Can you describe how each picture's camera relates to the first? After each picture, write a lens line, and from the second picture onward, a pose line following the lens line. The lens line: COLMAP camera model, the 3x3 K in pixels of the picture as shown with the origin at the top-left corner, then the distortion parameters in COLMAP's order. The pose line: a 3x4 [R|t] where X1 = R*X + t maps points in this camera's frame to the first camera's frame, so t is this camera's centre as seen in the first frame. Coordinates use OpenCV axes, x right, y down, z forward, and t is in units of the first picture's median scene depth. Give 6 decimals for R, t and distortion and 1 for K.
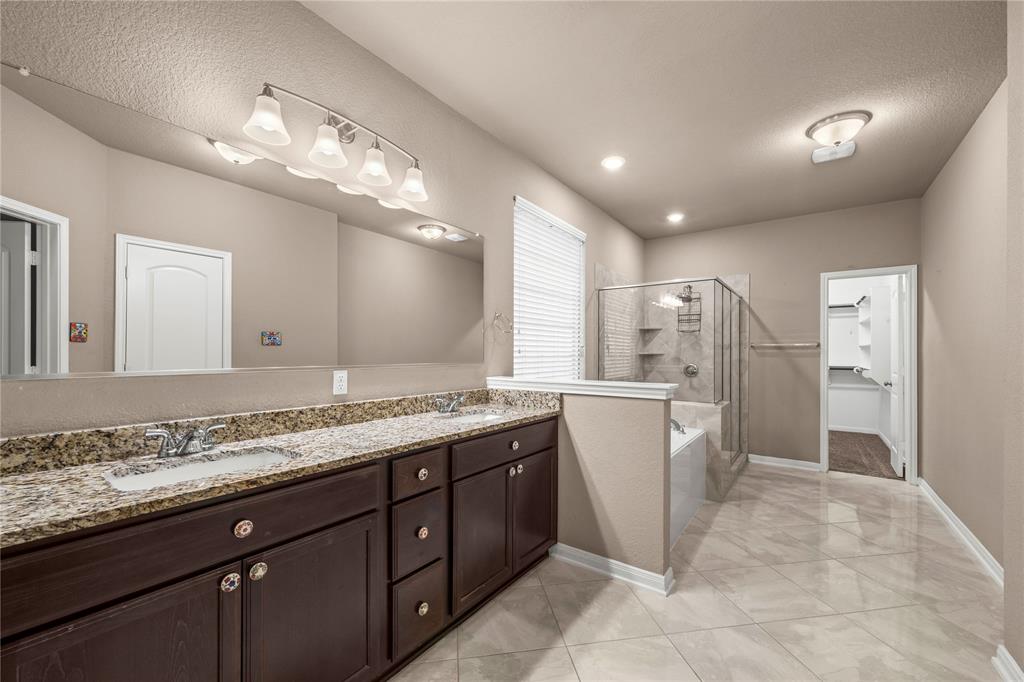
lens RADIAL K [[402.9, 0, 513.9], [0, 402.9, 346.0], [0, 0, 1]] dist [0.000253, -0.000030]
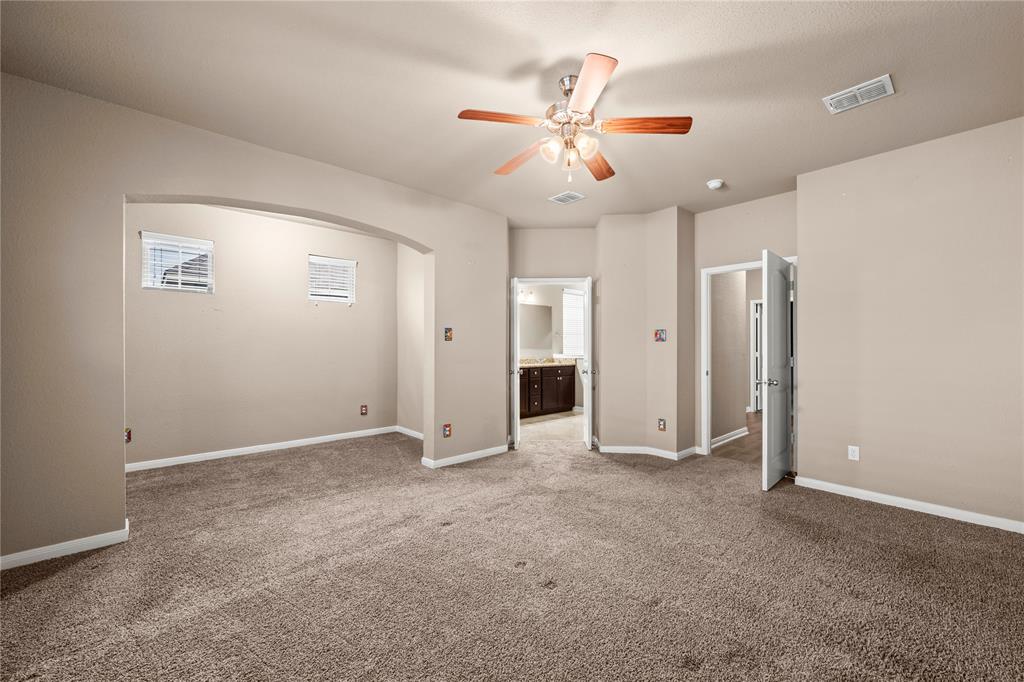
lens RADIAL K [[402.9, 0, 512.2], [0, 402.9, 341.9], [0, 0, 1]] dist [0.000253, -0.000030]
pose [[0.978395, 0.003351, -0.206715, 0.237986], [-0.002980, 0.999993, 0.002108, -0.010867], [0.206721, -0.001447, 0.978399, -1.820875]]
